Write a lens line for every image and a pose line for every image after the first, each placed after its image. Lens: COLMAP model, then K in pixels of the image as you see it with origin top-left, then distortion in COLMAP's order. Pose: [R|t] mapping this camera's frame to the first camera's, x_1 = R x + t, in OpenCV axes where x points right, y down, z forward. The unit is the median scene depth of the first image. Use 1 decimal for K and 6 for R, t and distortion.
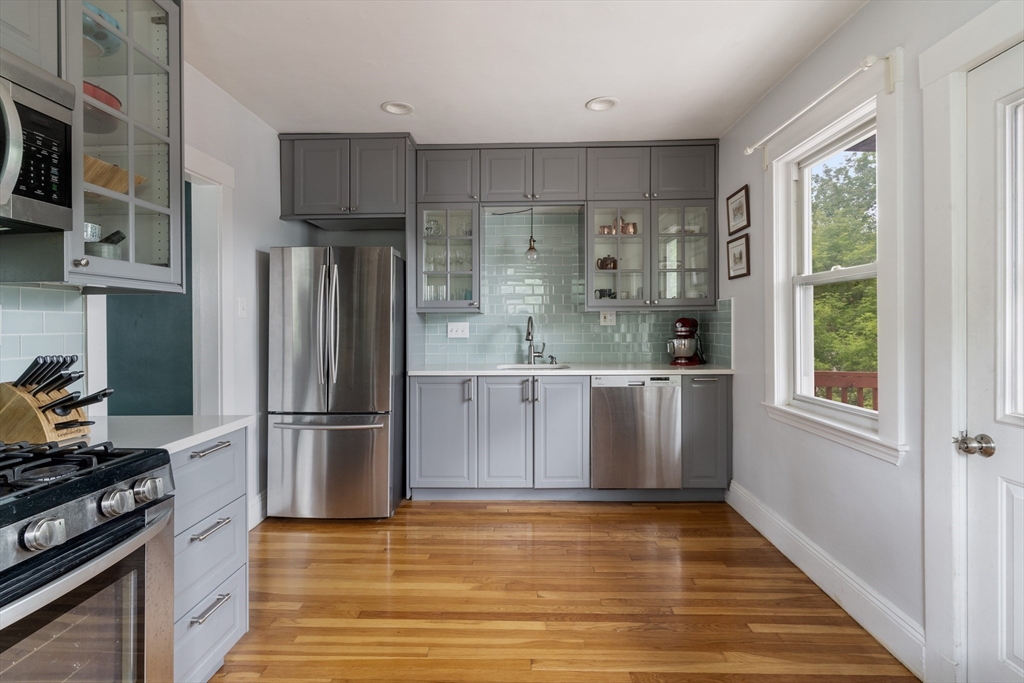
lens RADIAL K [[490.2, 0, 509.8], [0, 490.2, 338.5], [0, 0, 1]] dist [0.004819, -0.000146]
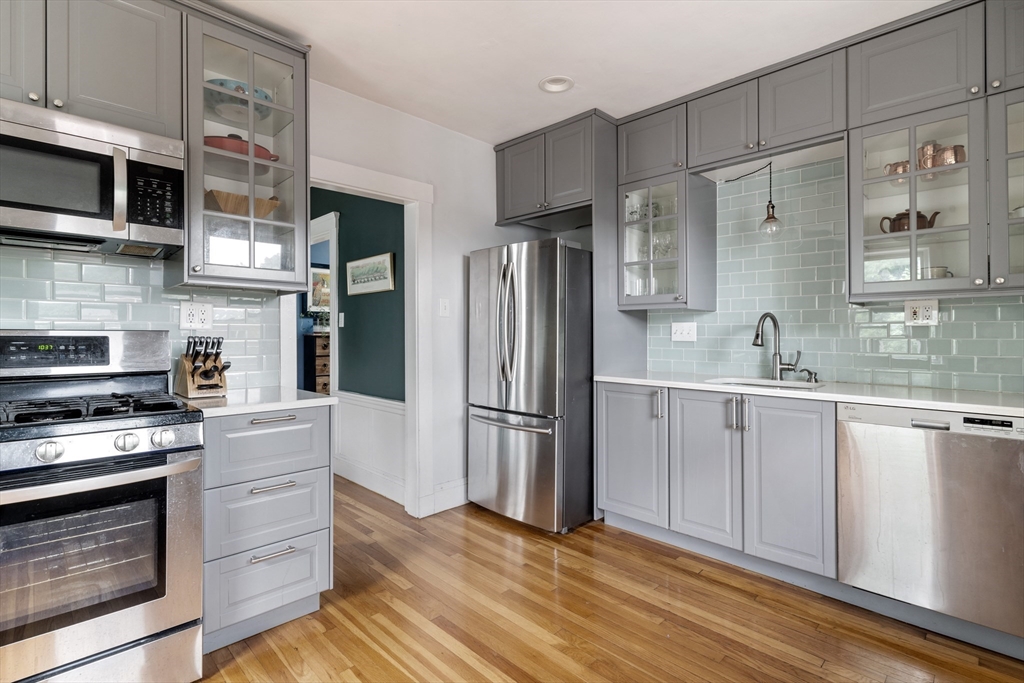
lens RADIAL K [[490.2, 0, 509.8], [0, 490.2, 338.5], [0, 0, 1]] dist [0.004819, -0.000146]
pose [[0.729145, 0.015930, -0.684174, 0.290221], [-0.029531, 0.999530, -0.008200, 0.010939], [0.683721, 0.026184, 0.729273, 0.245945]]
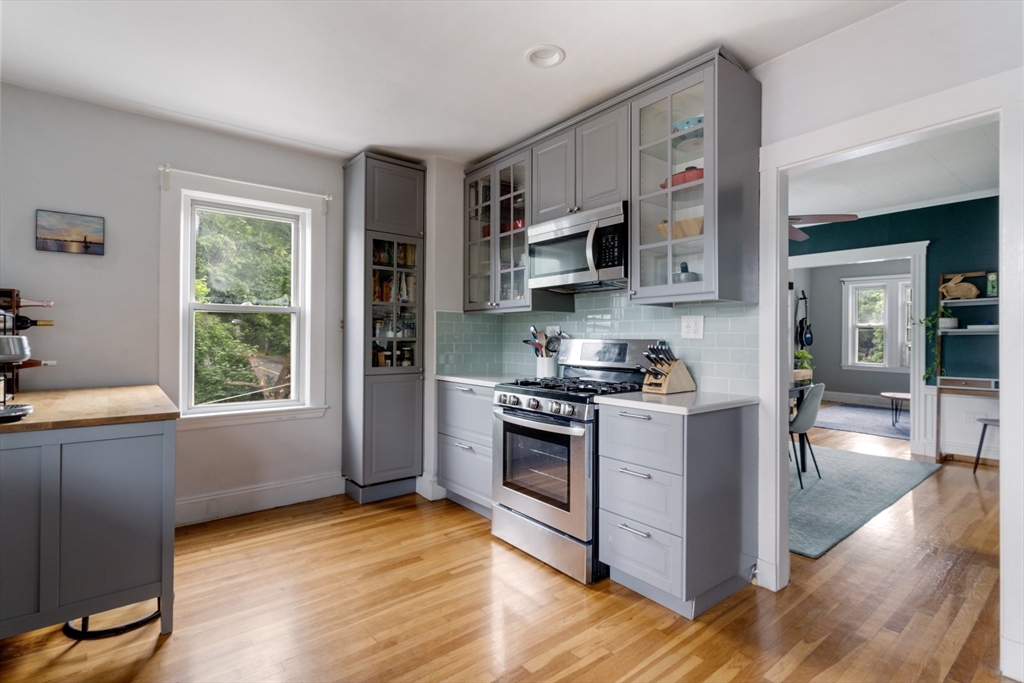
lens RADIAL K [[490.2, 0, 509.8], [0, 490.2, 338.5], [0, 0, 1]] dist [0.004819, -0.000146]
pose [[-0.758963, 0.009635, -0.651063, 0.267031], [-0.014005, 0.999418, 0.031117, -0.013789], [0.650983, 0.032735, -0.758386, 0.848115]]
